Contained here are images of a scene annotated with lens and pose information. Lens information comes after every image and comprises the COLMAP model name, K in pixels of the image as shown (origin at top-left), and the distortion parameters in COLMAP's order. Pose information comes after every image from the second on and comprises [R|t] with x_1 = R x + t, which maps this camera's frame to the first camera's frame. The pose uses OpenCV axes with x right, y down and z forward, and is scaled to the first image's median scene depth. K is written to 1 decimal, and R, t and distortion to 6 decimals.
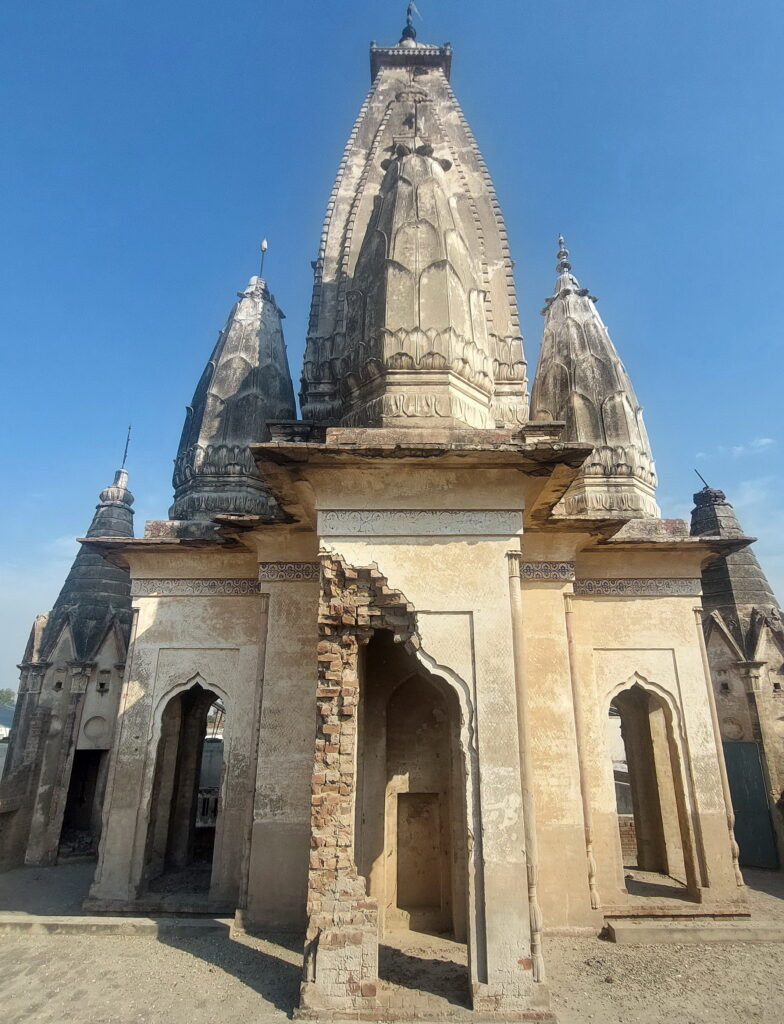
lens RADIAL K [[586.0, 0, 402.6], [0, 586.0, 517.9], [0, 0, 1]] dist [-0.006837, -0.004901]
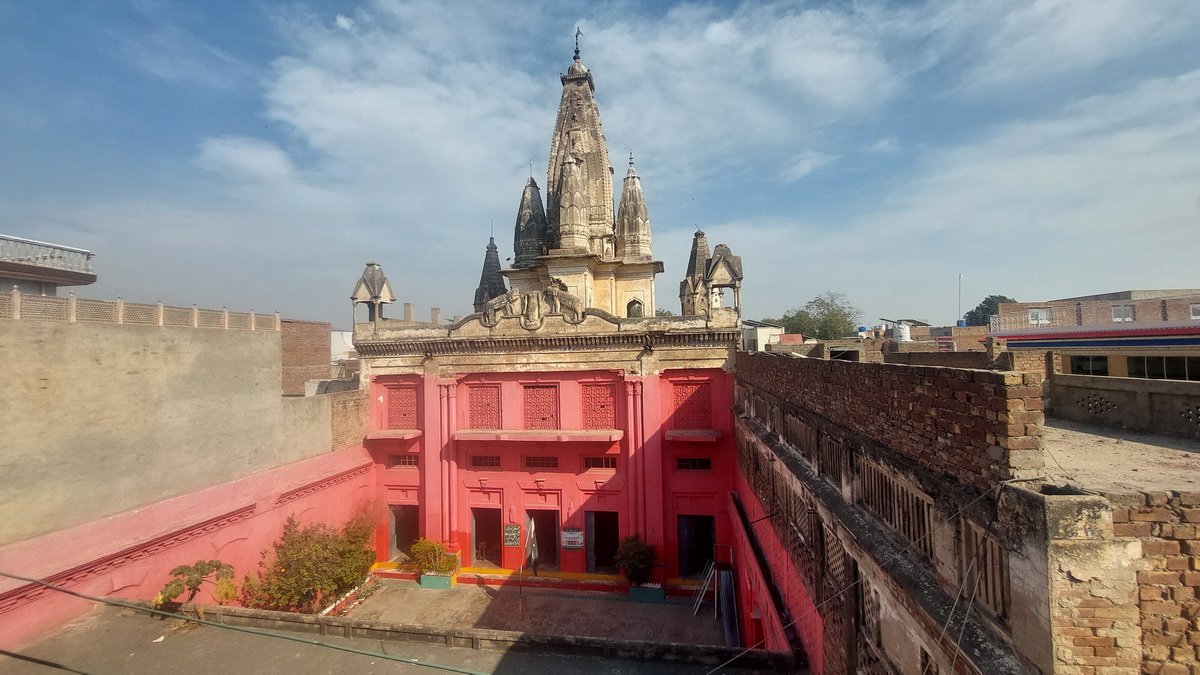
lens RADIAL K [[480.1, 0, 595.0], [0, 480.1, 329.9], [0, 0, 1]] dist [-0.015341, 0.000438]
pose [[0.986246, -0.032742, -0.162011, 0.505514], [0.077890, 0.956590, 0.280837, -0.351294], [0.145783, -0.289593, 0.945983, -1.684566]]
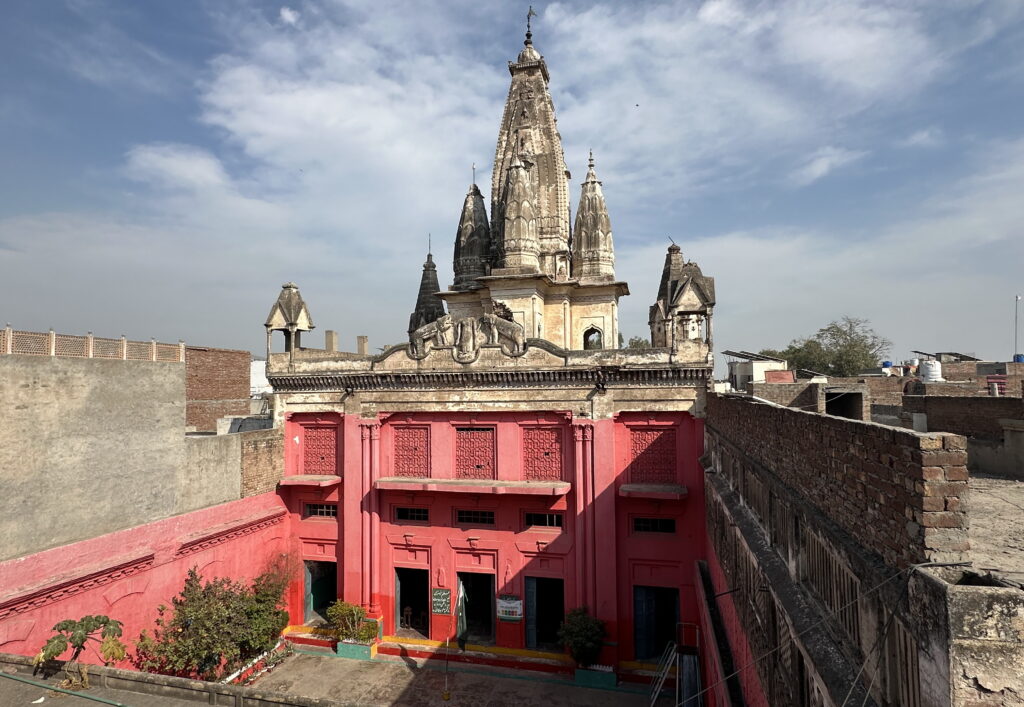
lens RADIAL K [[567.5, 0, 512.7], [0, 567.5, 360.9], [0, 0, 1]] dist [-0.005707, 0.004704]
pose [[0.969499, -0.023311, -0.243982, 0.572425], [0.091966, 0.957331, 0.273971, -0.359694], [0.227185, -0.288053, 0.930276, -1.687017]]
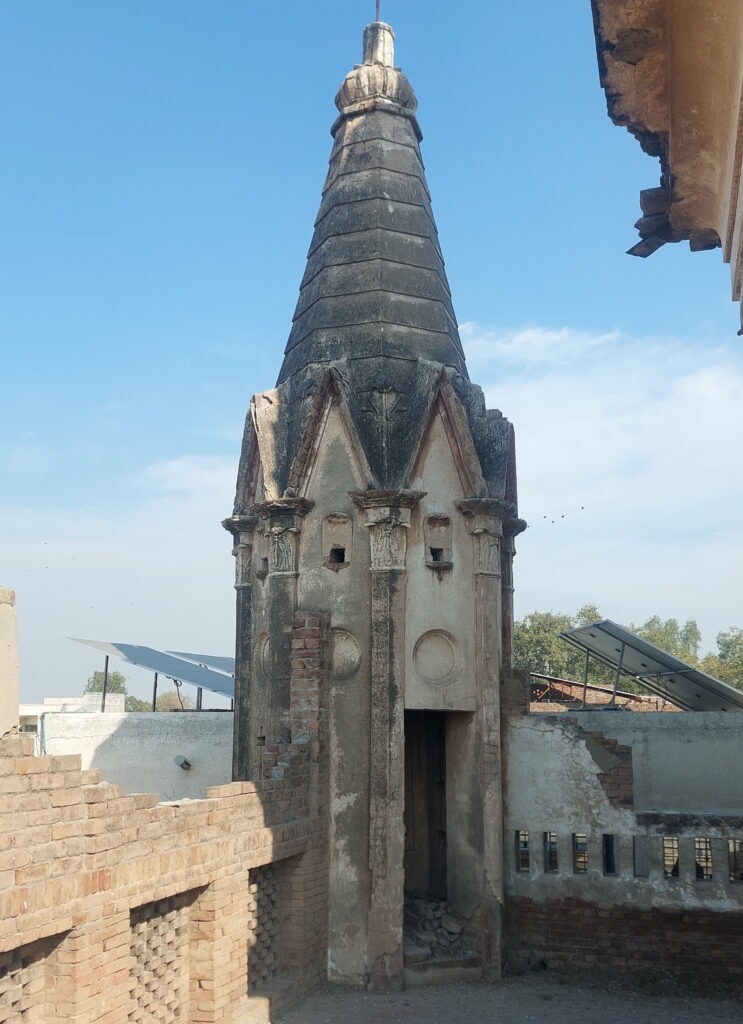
lens RADIAL K [[941.7, 0, 372.1], [0, 941.7, 590.1], [0, 0, 1]] dist [0.072717, 0.000000]
pose [[0.954071, -0.042526, -0.296546, -0.411172], [0.100797, 0.977730, 0.184079, 0.211705], [0.282114, -0.205515, 0.937110, 0.443018]]
